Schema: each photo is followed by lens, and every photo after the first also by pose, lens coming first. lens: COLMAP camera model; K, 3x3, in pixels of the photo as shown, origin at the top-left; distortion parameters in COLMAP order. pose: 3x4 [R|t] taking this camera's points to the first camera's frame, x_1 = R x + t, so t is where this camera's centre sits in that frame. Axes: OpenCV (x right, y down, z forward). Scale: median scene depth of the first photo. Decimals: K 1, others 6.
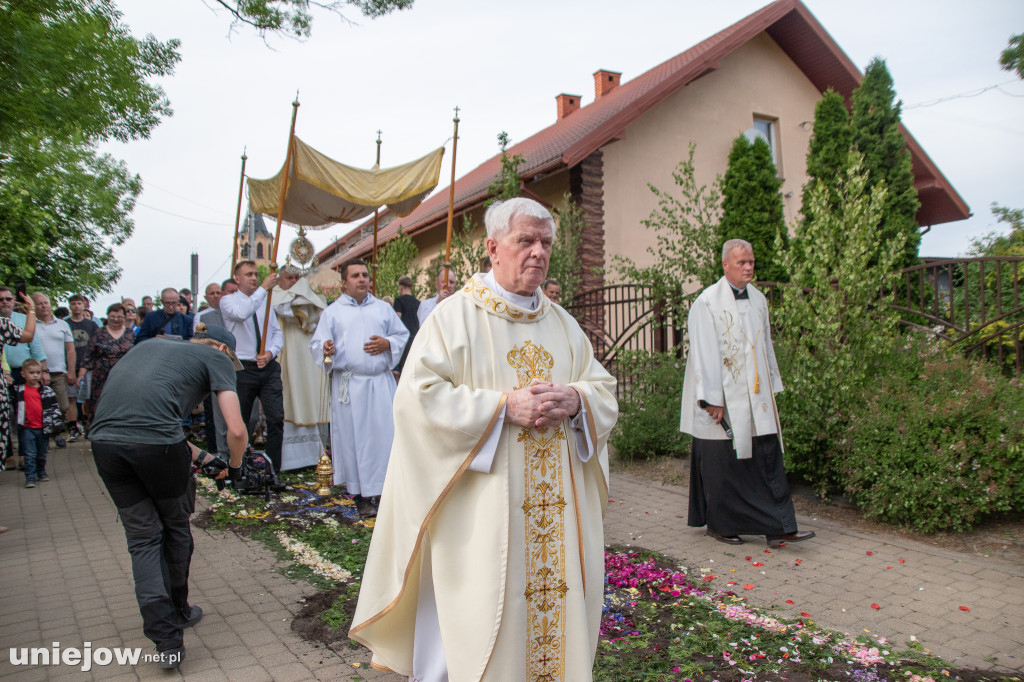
lens RADIAL K [[819.3, 0, 512.1], [0, 819.3, 346.4], [0, 0, 1]] dist [-0.183224, 0.171902]
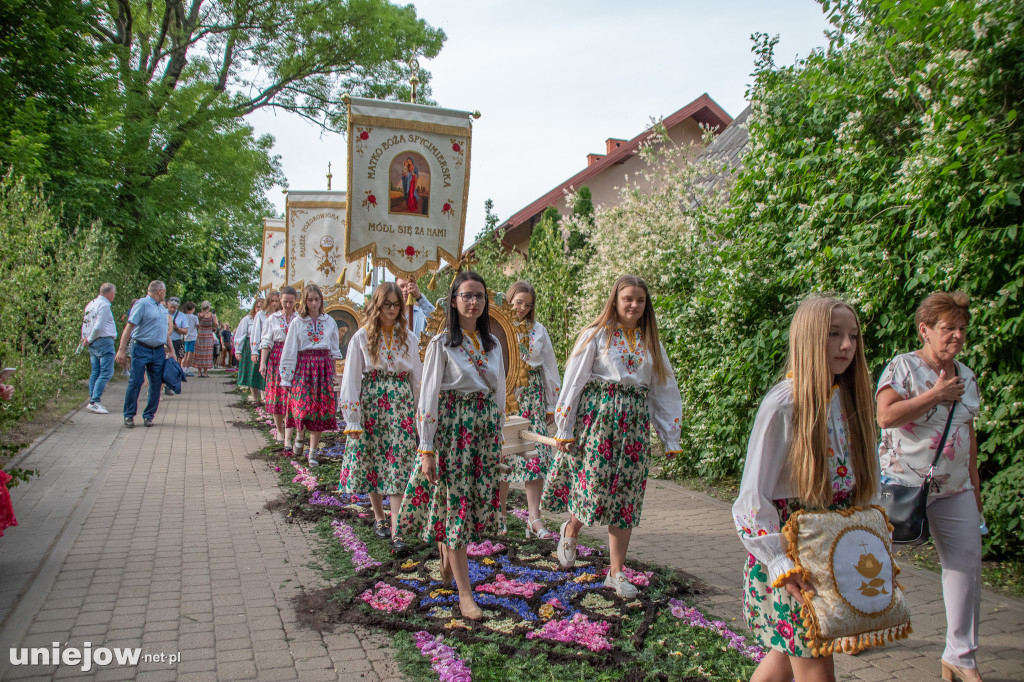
lens RADIAL K [[817.0, 0, 512.0], [0, 817.0, 341.0], [0, 0, 1]] dist [-0.158551, 0.133459]
pose [[0.975025, 0.038106, -0.218802, 0.383541], [-0.042279, 0.999002, -0.014422, 0.018509], [0.218034, 0.023312, 0.975663, -0.476377]]
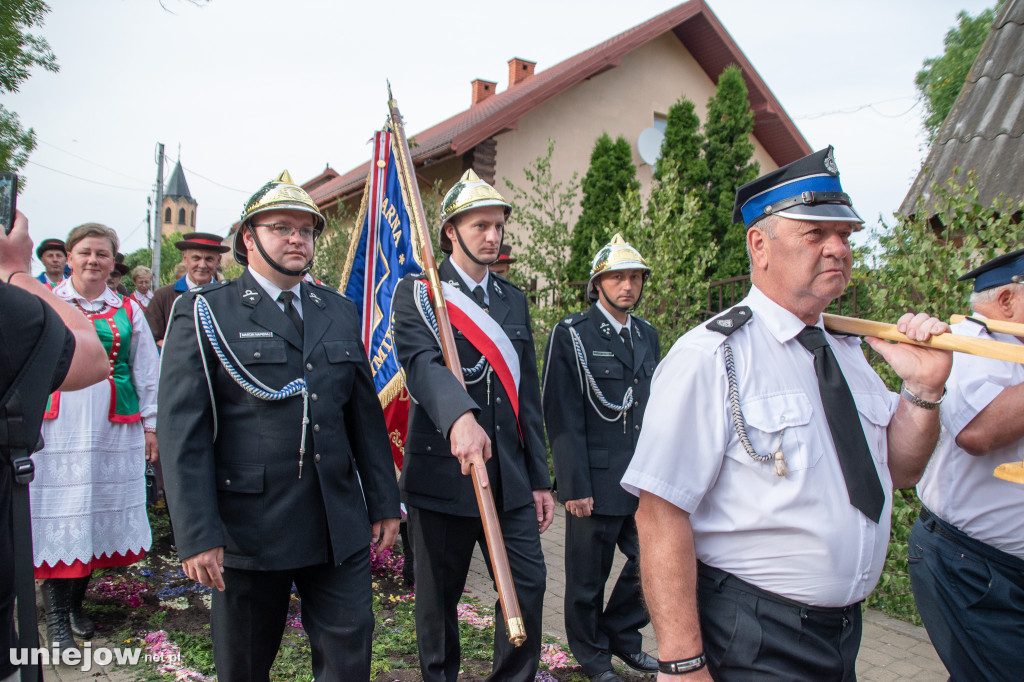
lens RADIAL K [[818.0, 0, 513.4], [0, 818.0, 347.5], [0, 0, 1]] dist [-0.158713, 0.134194]
pose [[0.994637, 0.053899, 0.088274, 0.058825], [-0.055795, 0.998259, 0.019150, -0.006080], [-0.087088, -0.023972, 0.995912, -0.004506]]
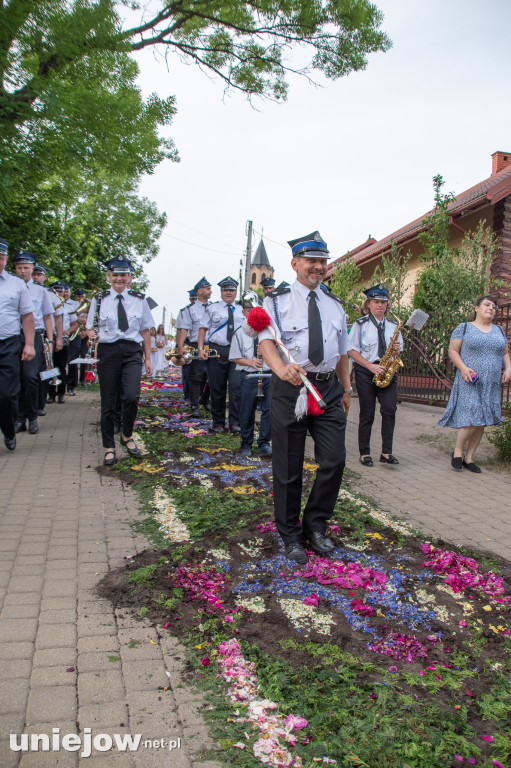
lens RADIAL K [[607.7, 0, 255.5], [0, 607.7, 384.0], [0, 0, 1]] dist [-0.153894, 0.115481]
pose [[0.947776, 0.087693, -0.306645, 0.028434], [-0.073711, 0.995655, 0.056910, 0.010987], [0.310303, -0.031335, 0.950121, 0.086364]]
